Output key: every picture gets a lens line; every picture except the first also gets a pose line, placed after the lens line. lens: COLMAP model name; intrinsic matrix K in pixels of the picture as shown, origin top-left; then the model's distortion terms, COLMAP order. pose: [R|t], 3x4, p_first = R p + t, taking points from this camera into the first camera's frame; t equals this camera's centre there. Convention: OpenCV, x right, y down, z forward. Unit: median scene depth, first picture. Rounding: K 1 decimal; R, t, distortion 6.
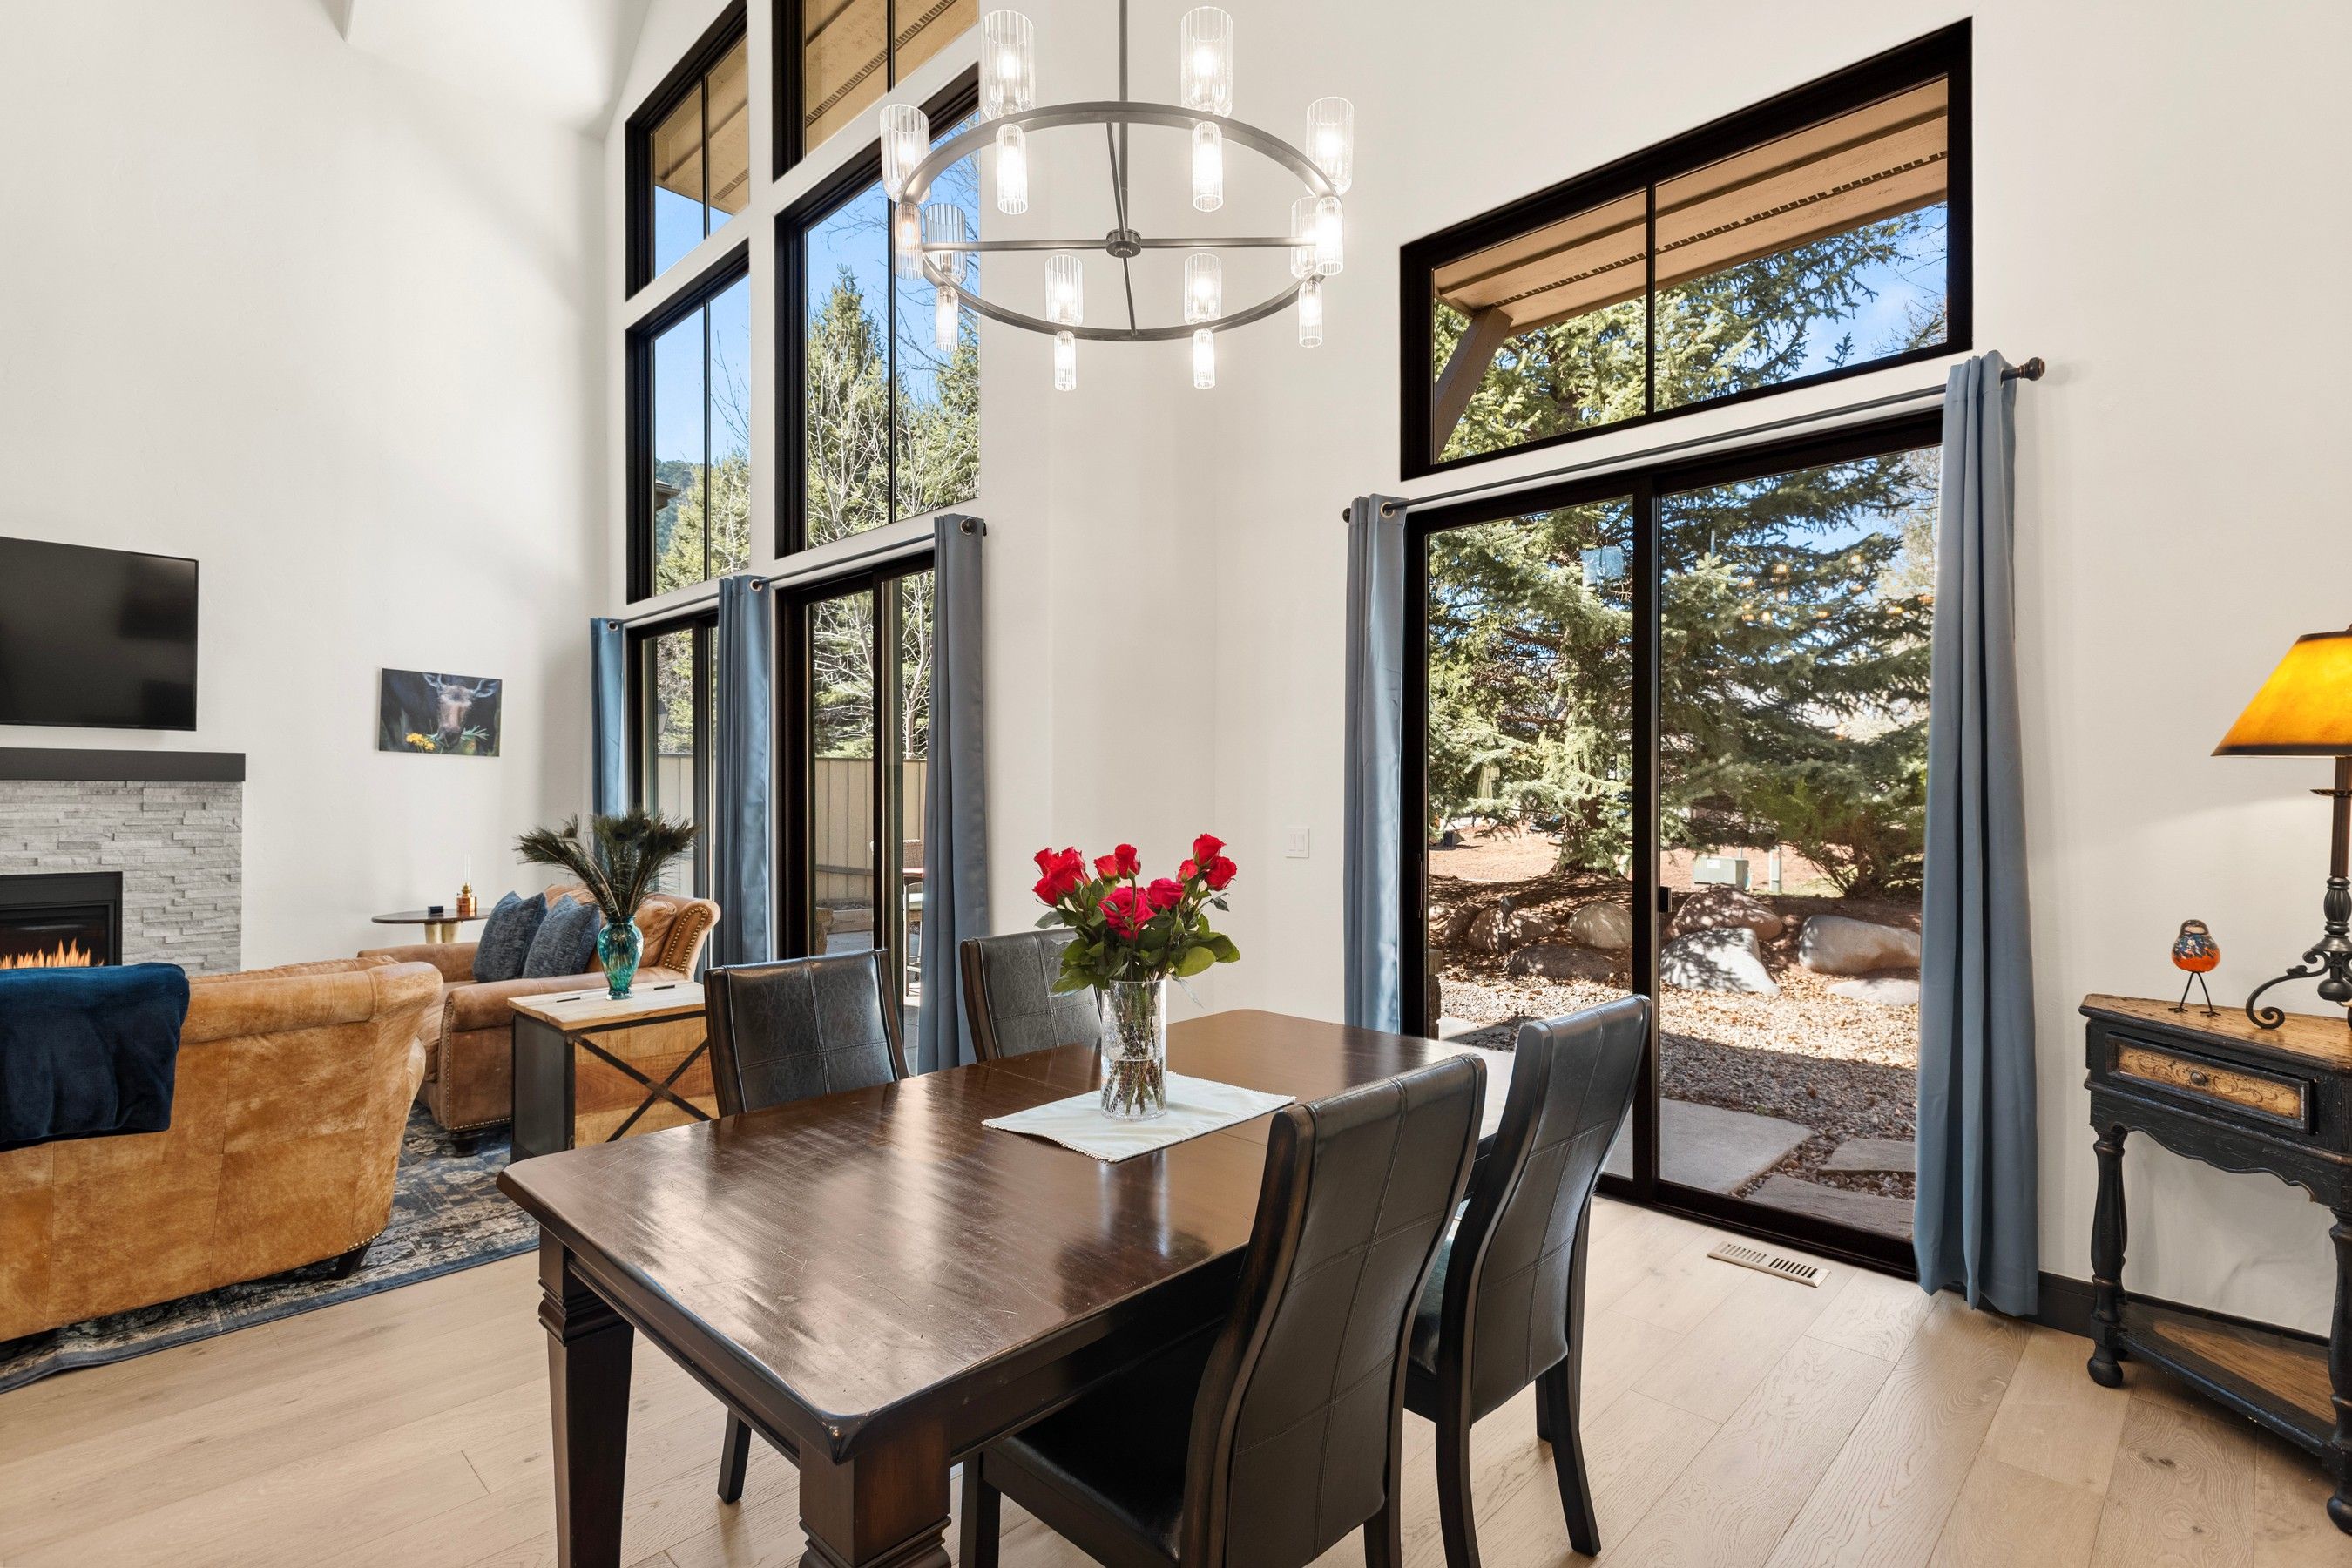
lens RADIAL K [[1107.1, 0, 1176.4], [0, 1107.1, 795.9], [0, 0, 1]] dist [0.020114, -0.006384]
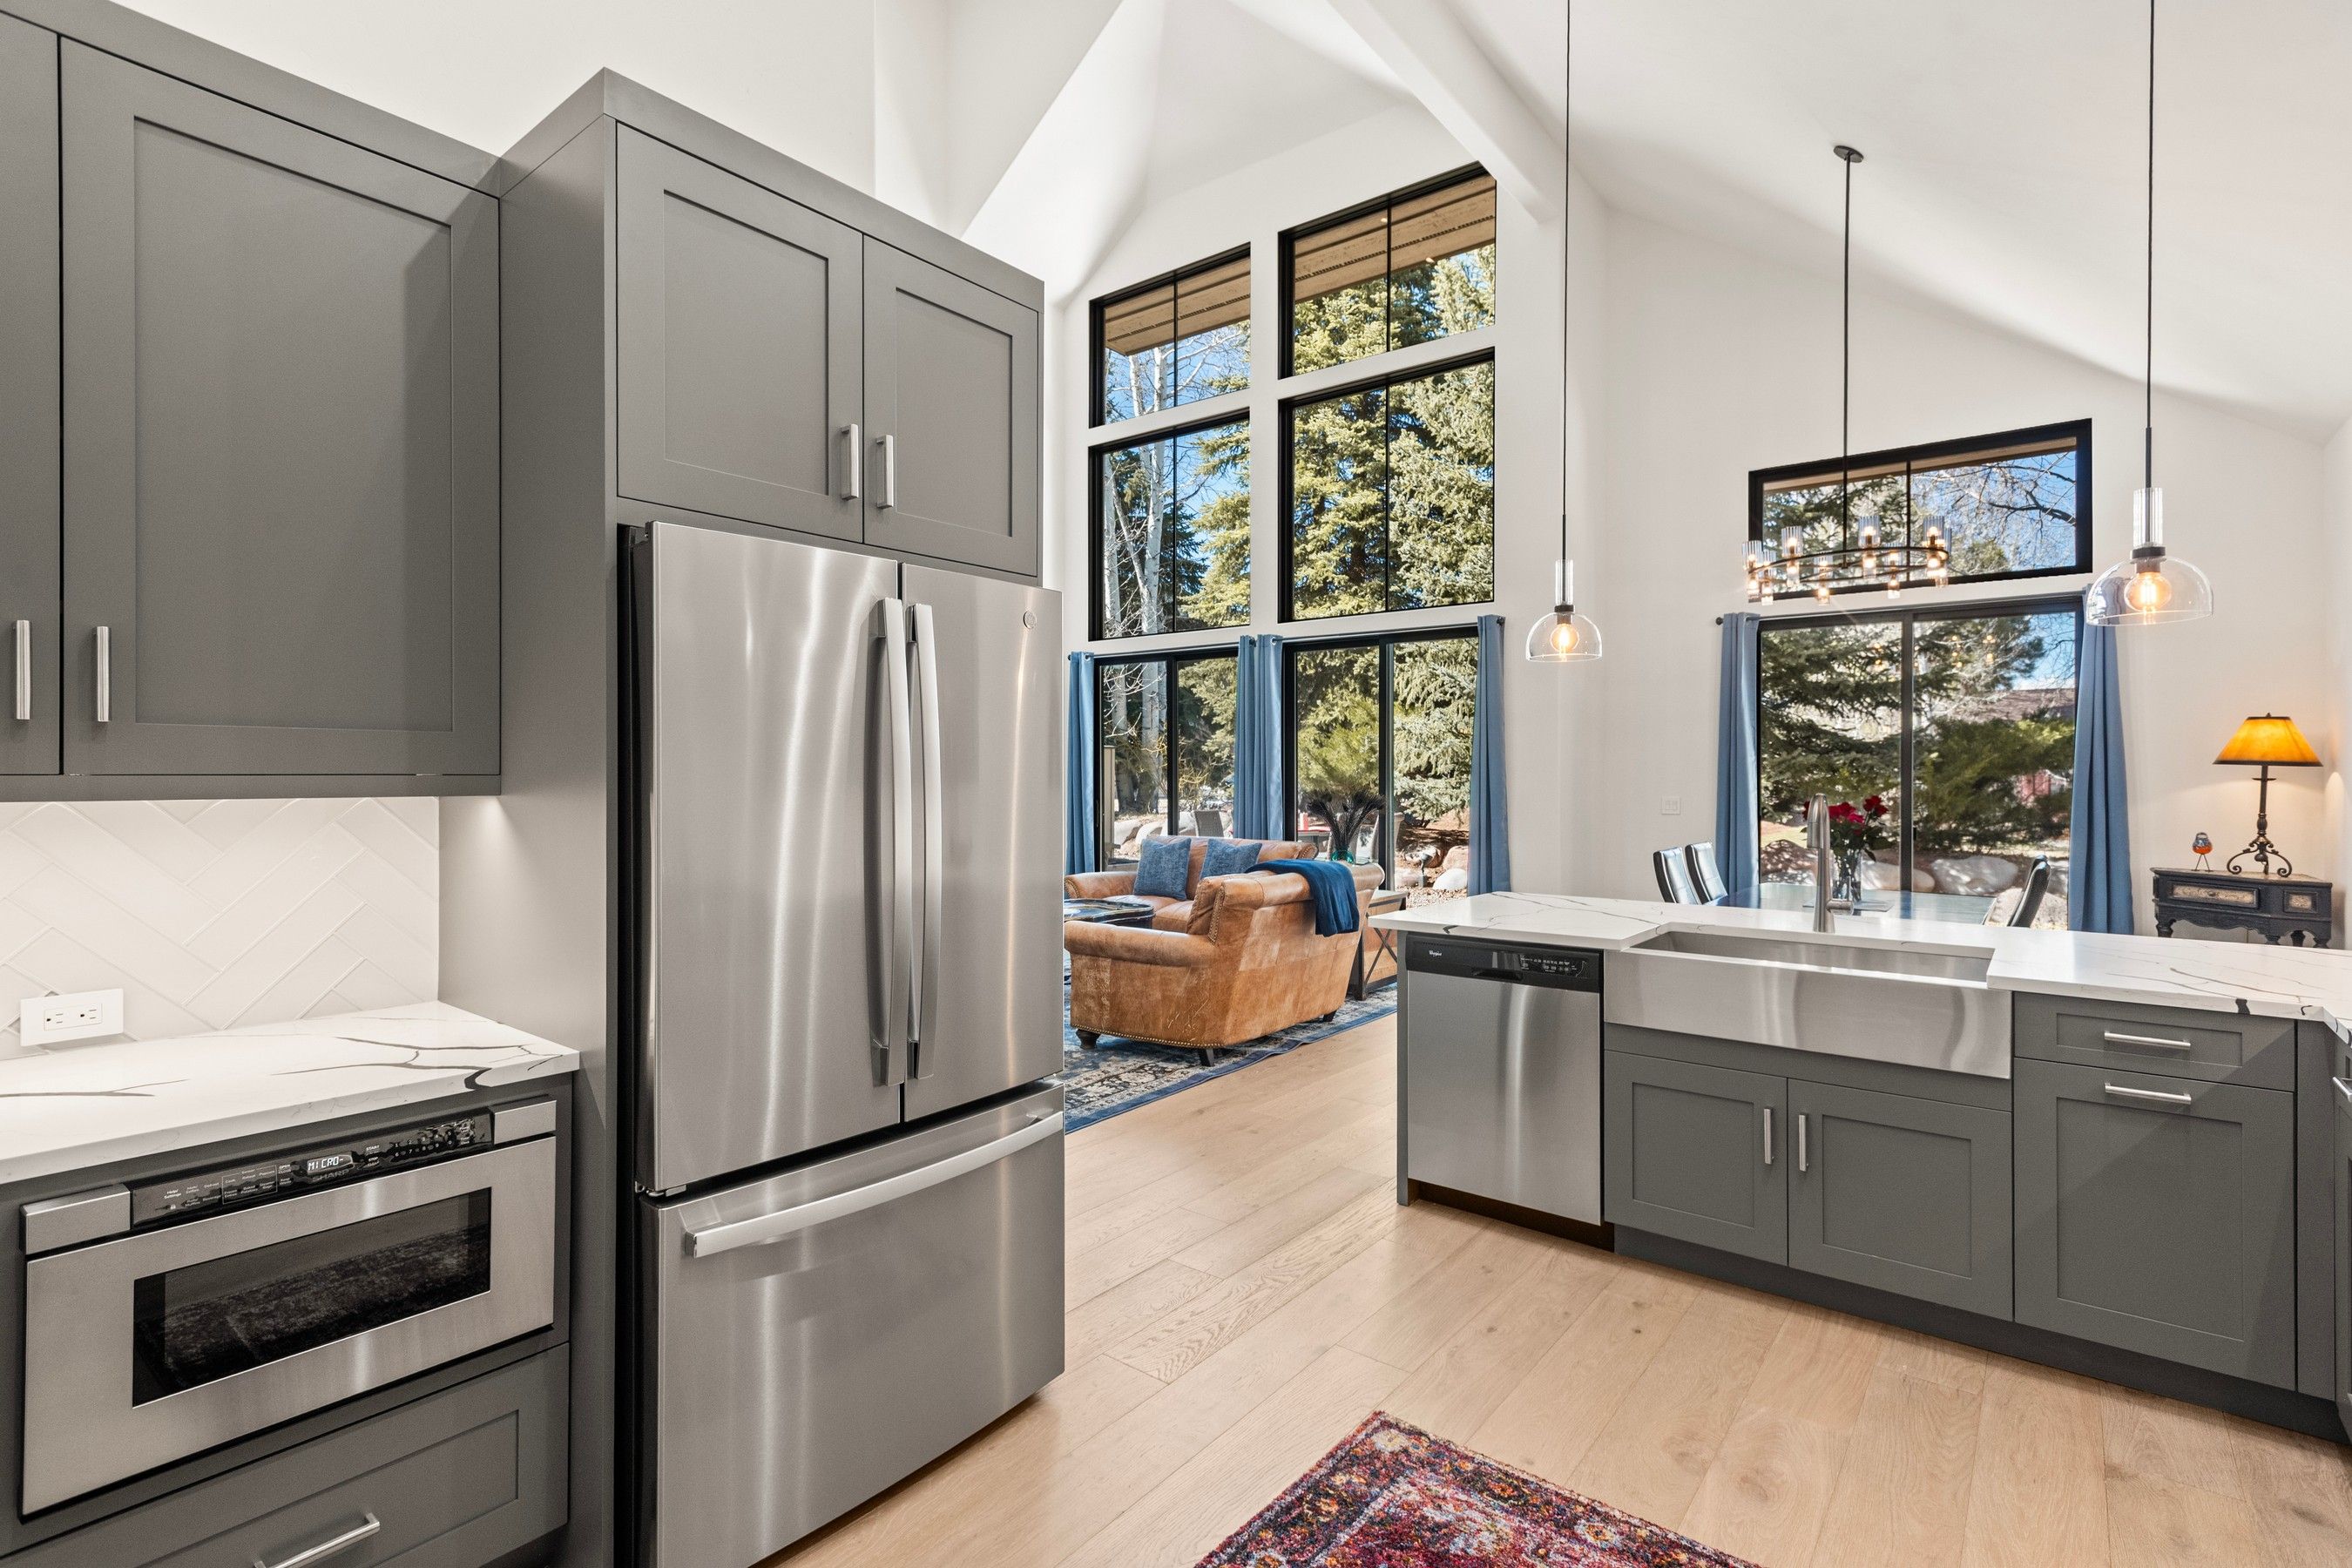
lens RADIAL K [[1107.1, 0, 1179.7], [0, 1107.1, 770.5], [0, 0, 1]] dist [0.020114, -0.006384]
pose [[0.994862, 0.002233, 0.101219, -0.671442], [-0.002042, 0.999996, -0.001989, -0.005304], [-0.101223, 0.001772, 0.994862, -0.516493]]
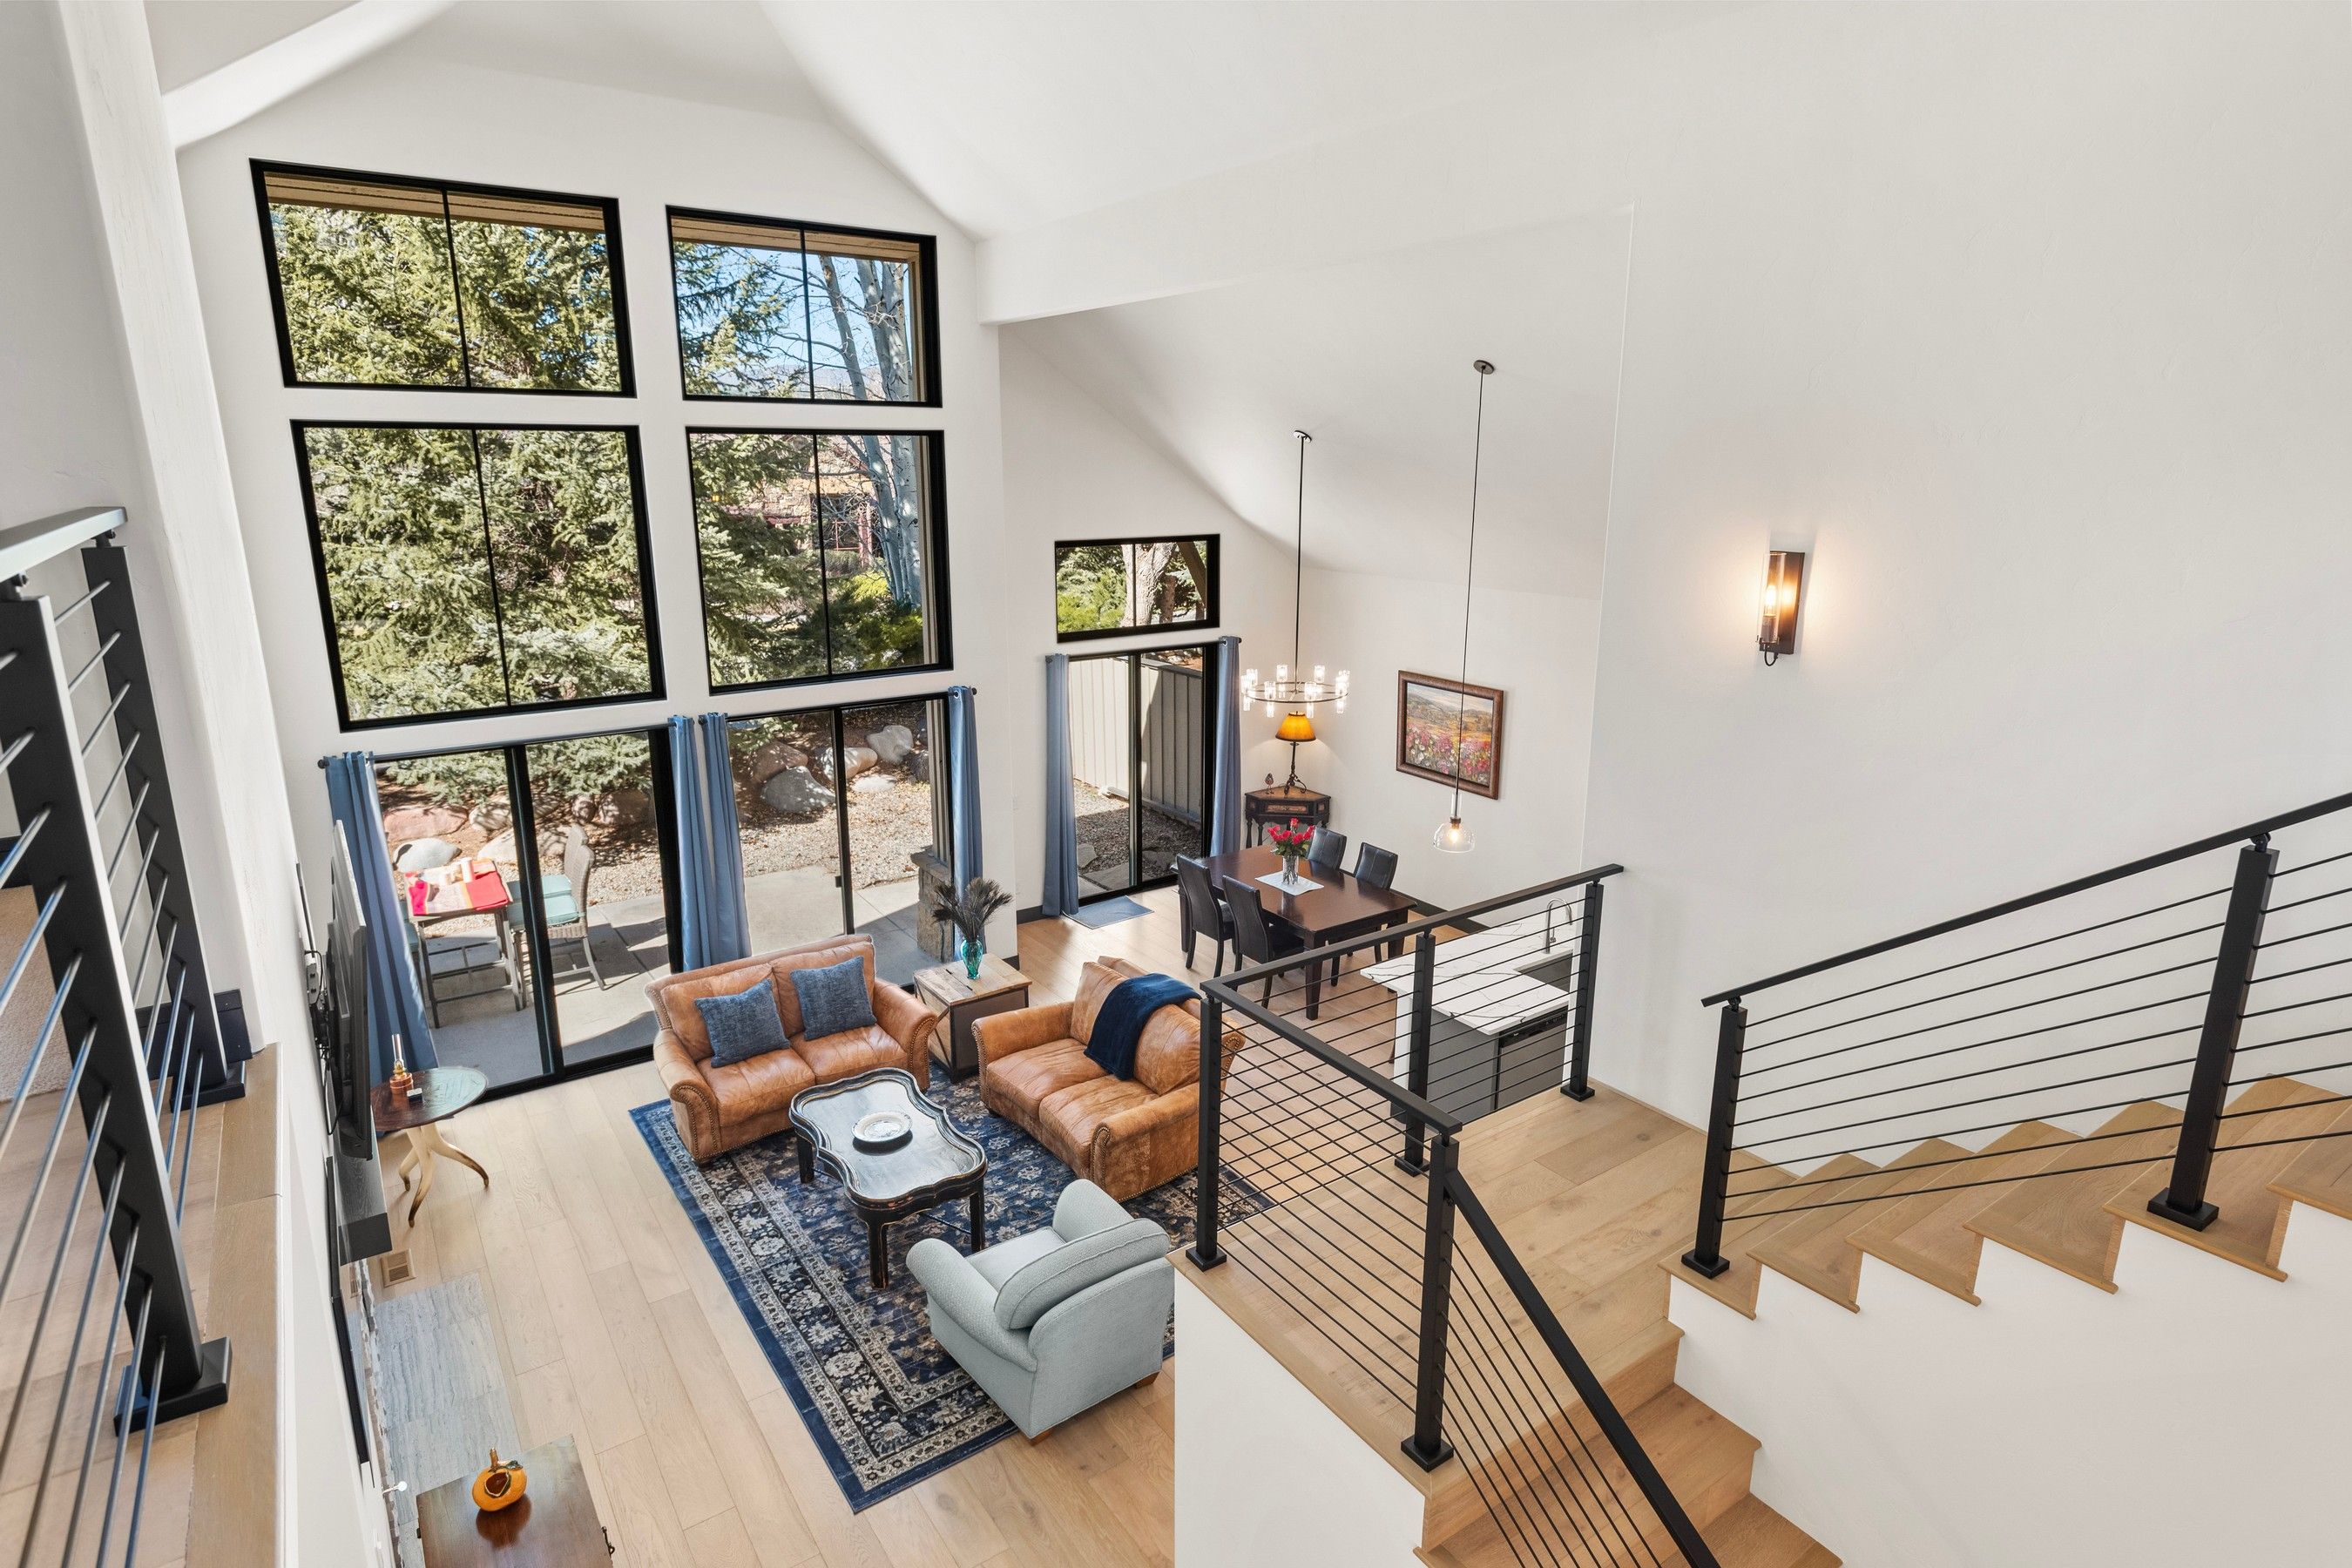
lens RADIAL K [[1268.0, 0, 1194.5], [0, 1268.0, 740.3], [0, 0, 1]] dist [0.024084, -0.001731]
pose [[0.181587, -0.222247, 0.957931, -1.750149], [-0.007130, 0.973803, 0.227281, -0.514017], [-0.983349, -0.048102, 0.175246, 0.187799]]
